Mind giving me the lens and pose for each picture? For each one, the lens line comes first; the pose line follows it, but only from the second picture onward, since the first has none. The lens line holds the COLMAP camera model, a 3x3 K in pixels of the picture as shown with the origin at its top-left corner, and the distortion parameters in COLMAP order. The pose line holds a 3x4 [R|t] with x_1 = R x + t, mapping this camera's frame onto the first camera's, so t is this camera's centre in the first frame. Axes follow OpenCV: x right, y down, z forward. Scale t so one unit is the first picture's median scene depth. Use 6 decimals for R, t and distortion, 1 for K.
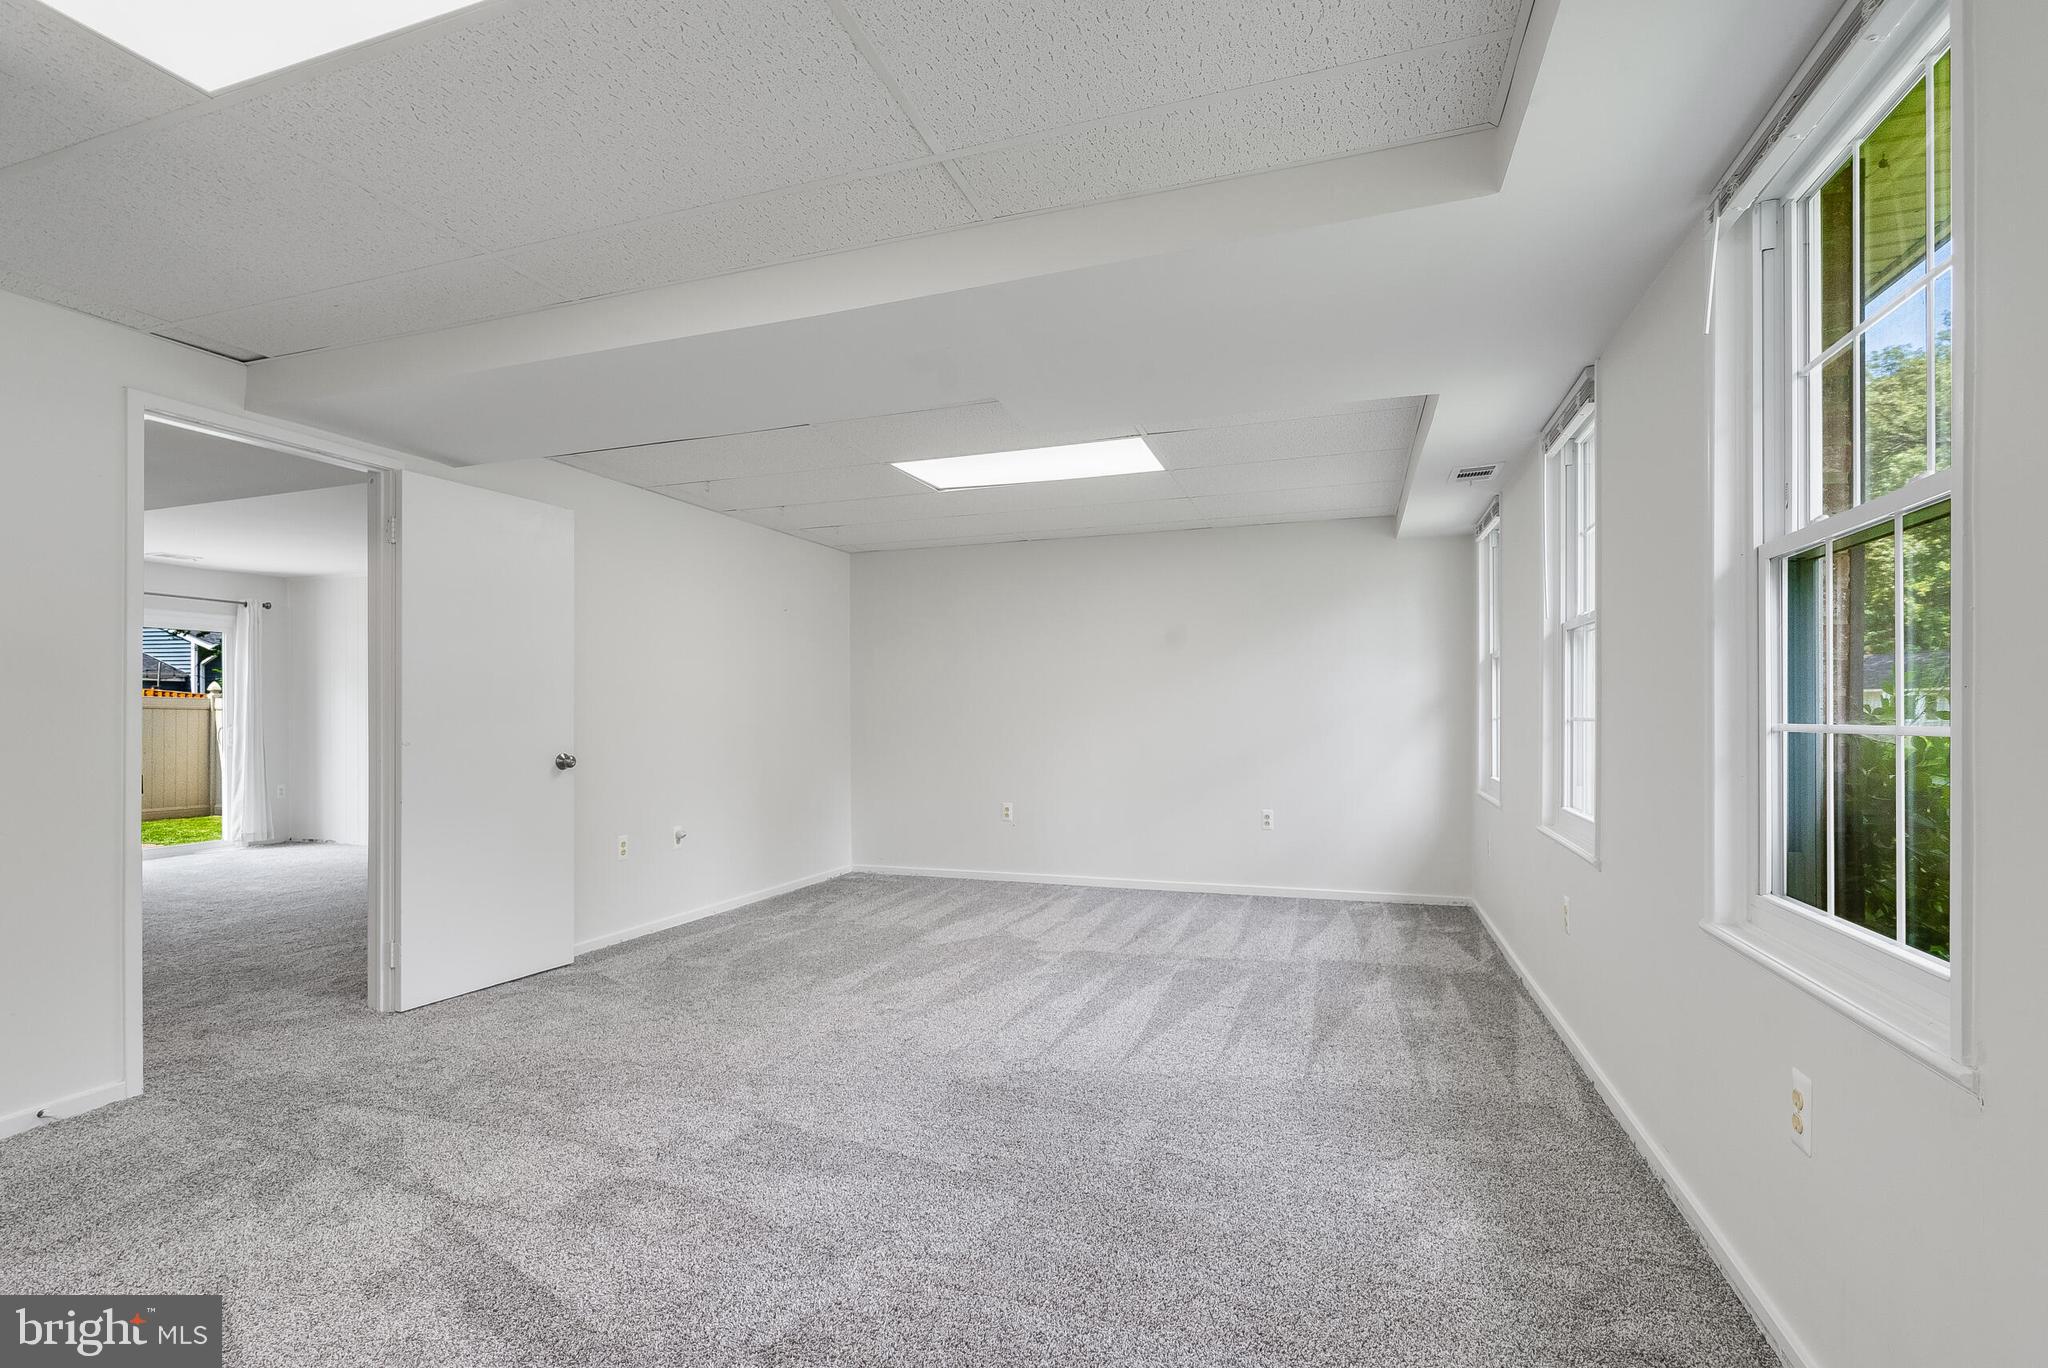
lens RADIAL K [[938.3, 0, 1010.7], [0, 938.3, 711.5], [0, 0, 1]] dist [-0.002186, 0.000553]
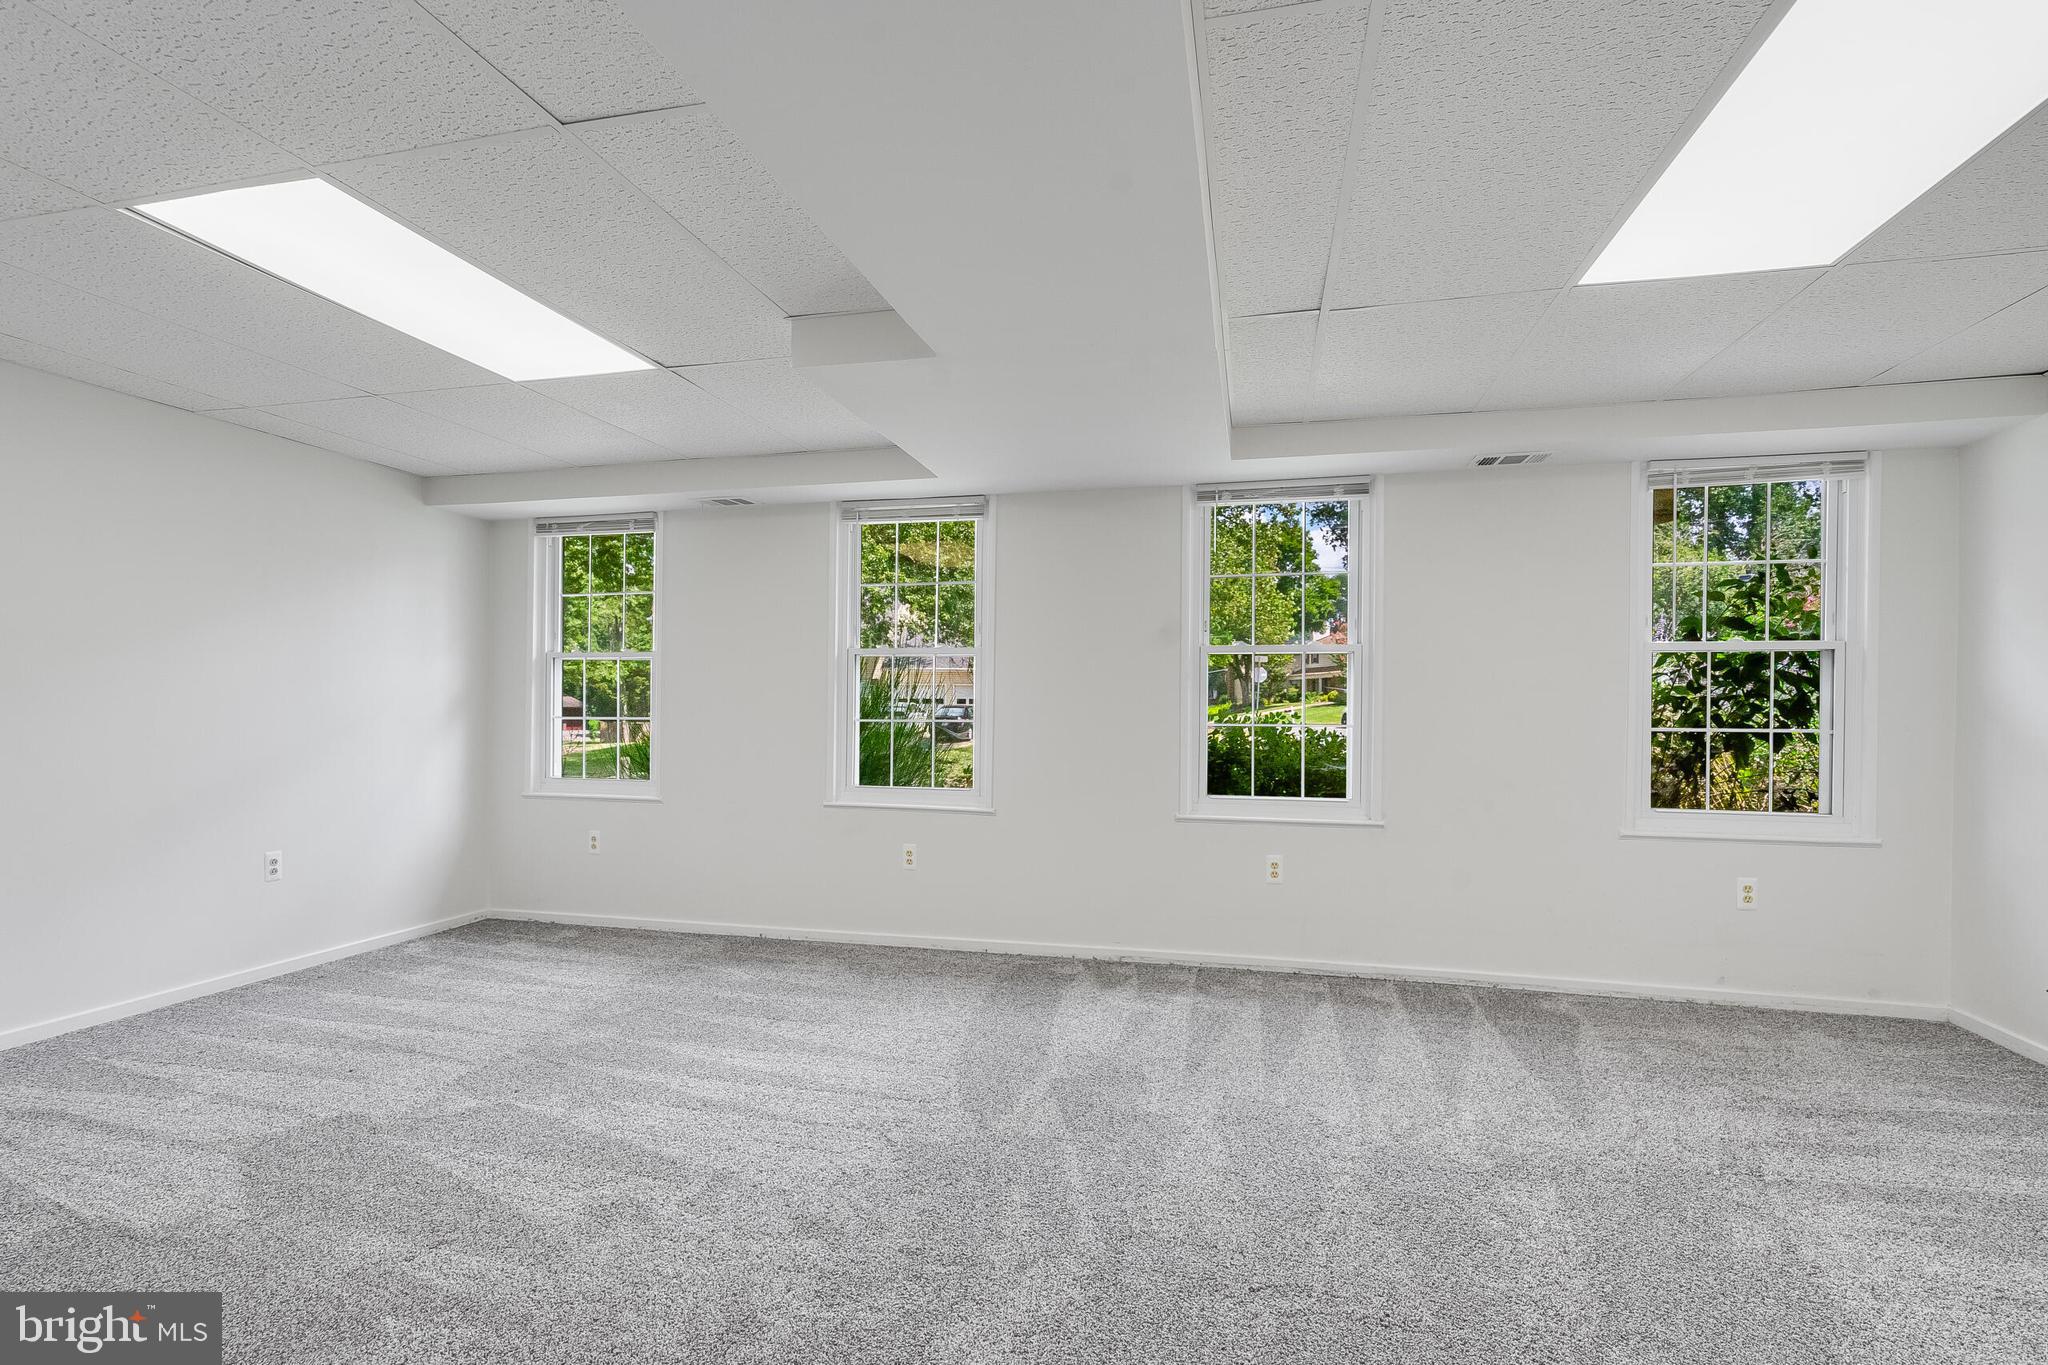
lens RADIAL K [[938.3, 0, 1041.8], [0, 938.3, 699.0], [0, 0, 1]] dist [-0.002186, 0.000553]
pose [[-0.099278, 0.014369, 0.994956, -0.655887], [-0.009899, 0.999832, -0.015427, -0.002511], [-0.995010, -0.011381, -0.099119, 0.718136]]
